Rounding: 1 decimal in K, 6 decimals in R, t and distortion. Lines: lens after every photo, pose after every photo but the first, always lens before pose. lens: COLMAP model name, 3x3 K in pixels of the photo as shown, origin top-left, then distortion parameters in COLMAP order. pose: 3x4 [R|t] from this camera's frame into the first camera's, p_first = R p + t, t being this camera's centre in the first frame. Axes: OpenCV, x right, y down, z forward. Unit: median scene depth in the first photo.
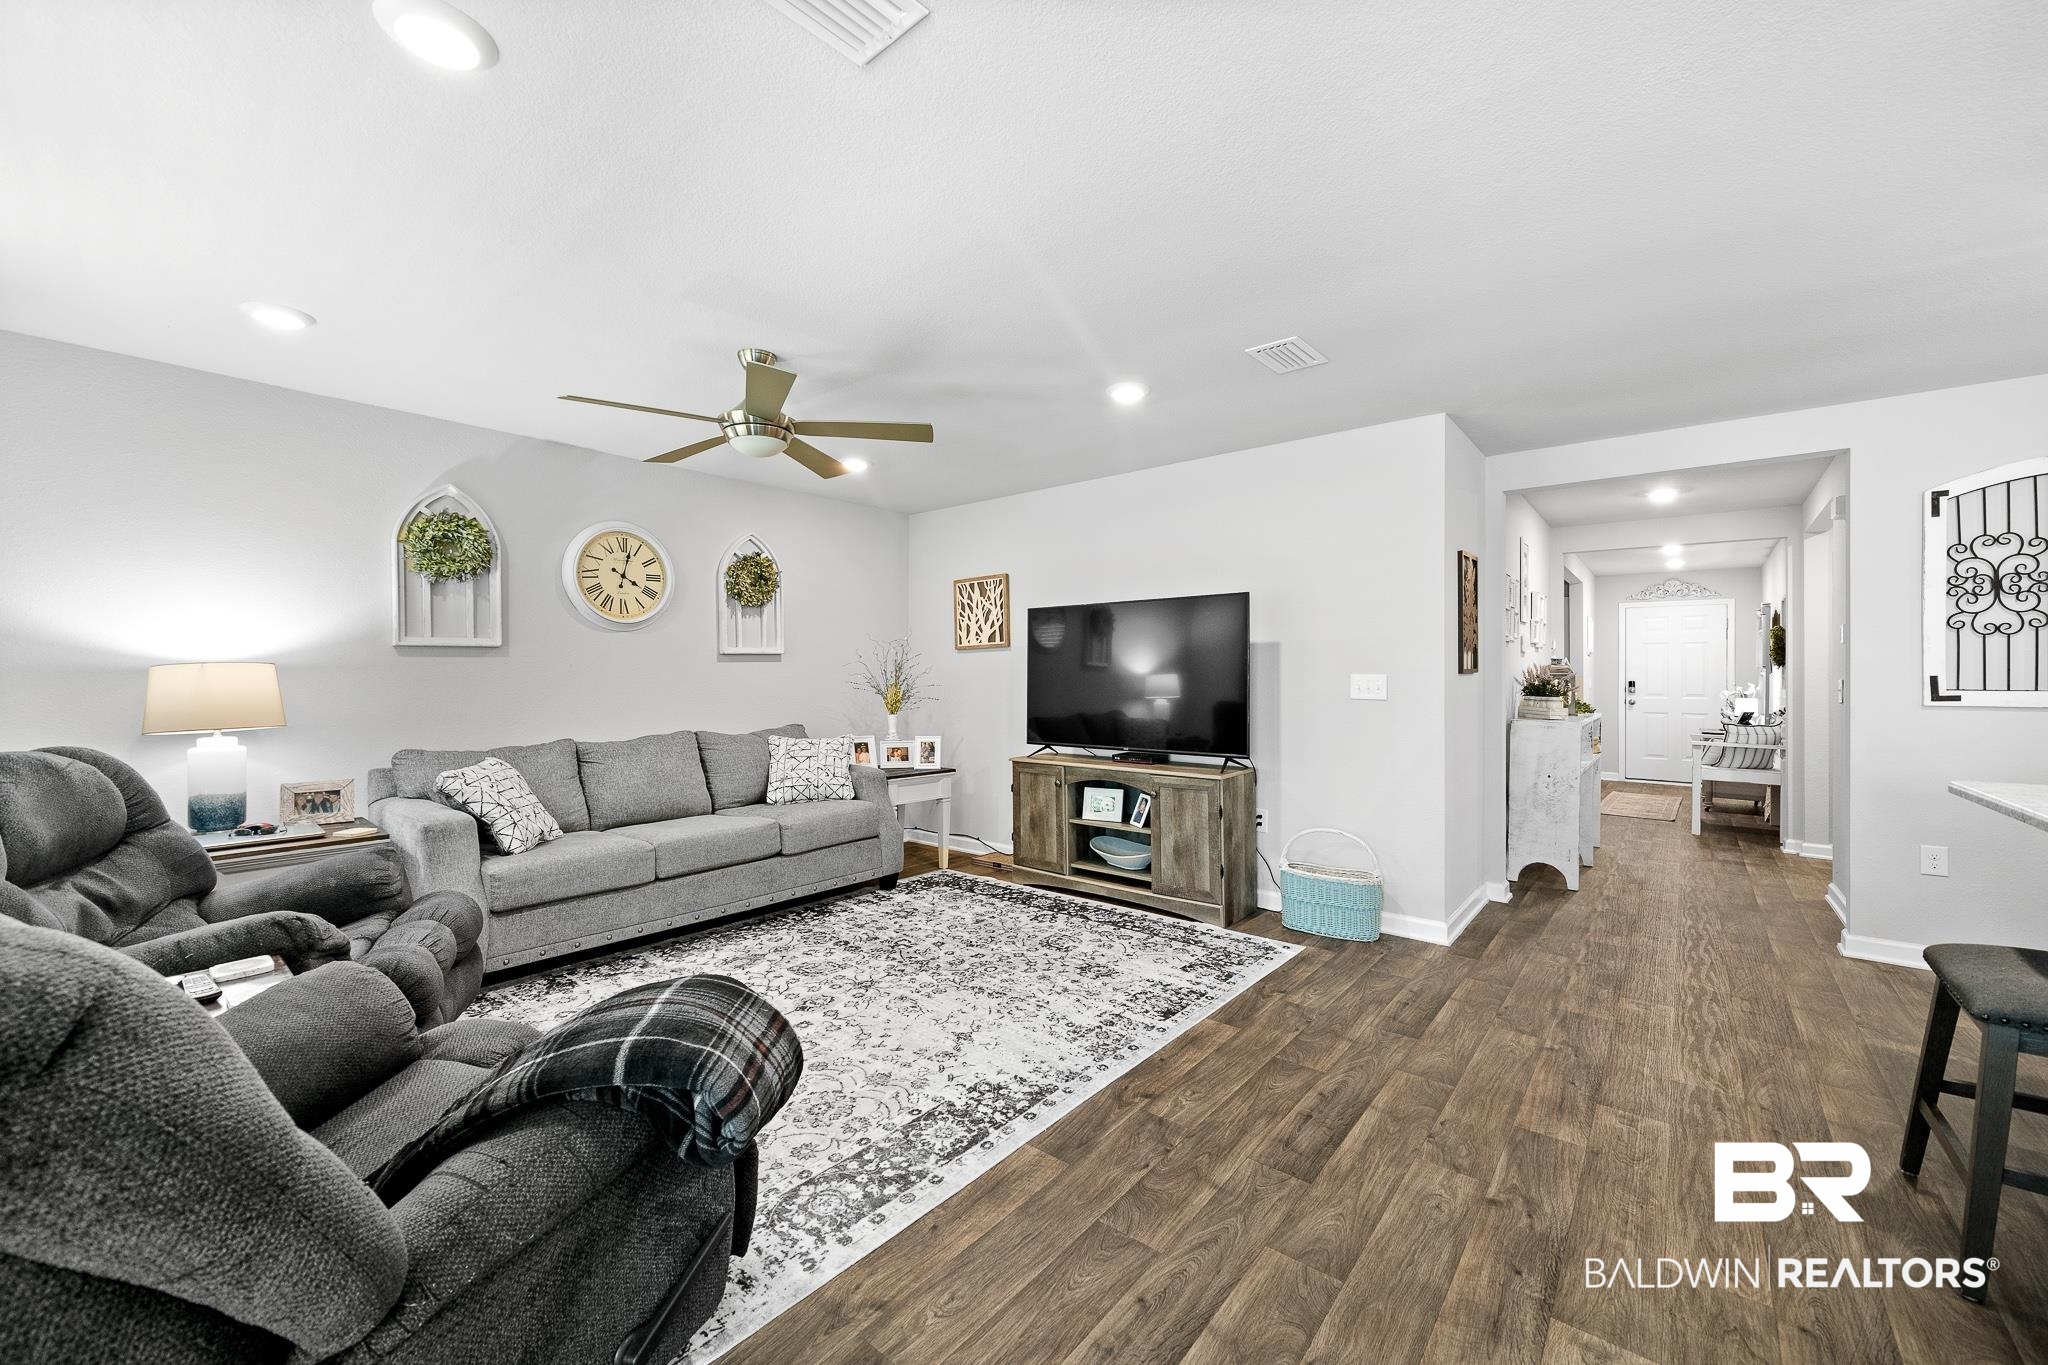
lens RADIAL K [[780.0, 0, 1018.4], [0, 780.0, 691.7], [0, 0, 1]] dist [-0.005419, 0.000395]
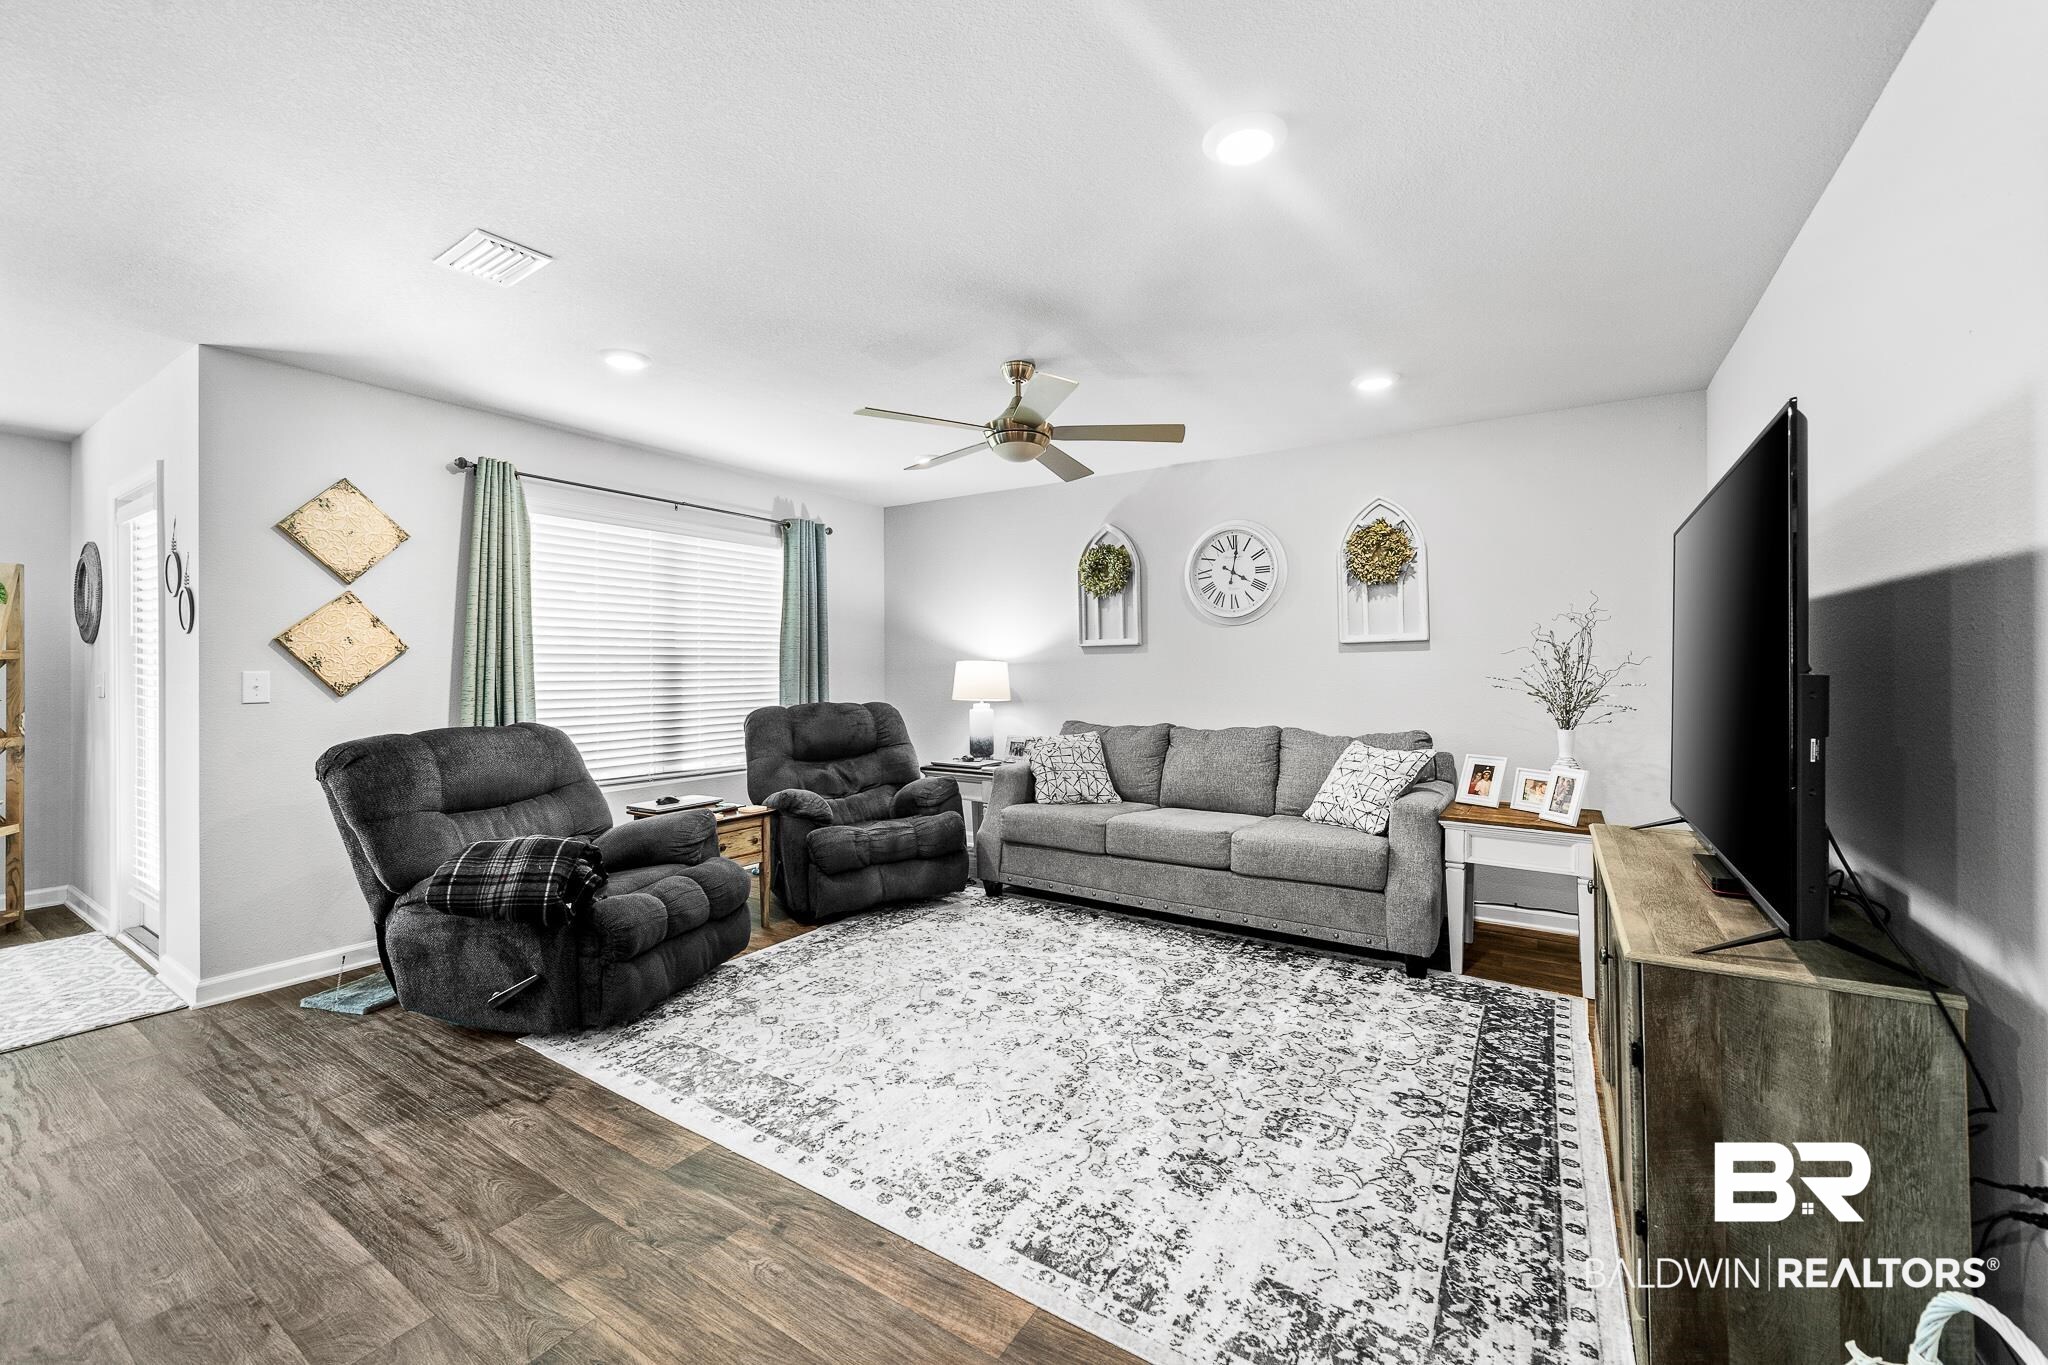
lens RADIAL K [[780.0, 0, 1019.1], [0, 780.0, 667.4], [0, 0, 1]] dist [-0.005419, 0.000395]
pose [[0.154964, 0.001206, -0.987919, 0.563151], [-0.021100, 0.999775, -0.002089, -0.015036], [0.987695, 0.021168, 0.154955, 0.656006]]
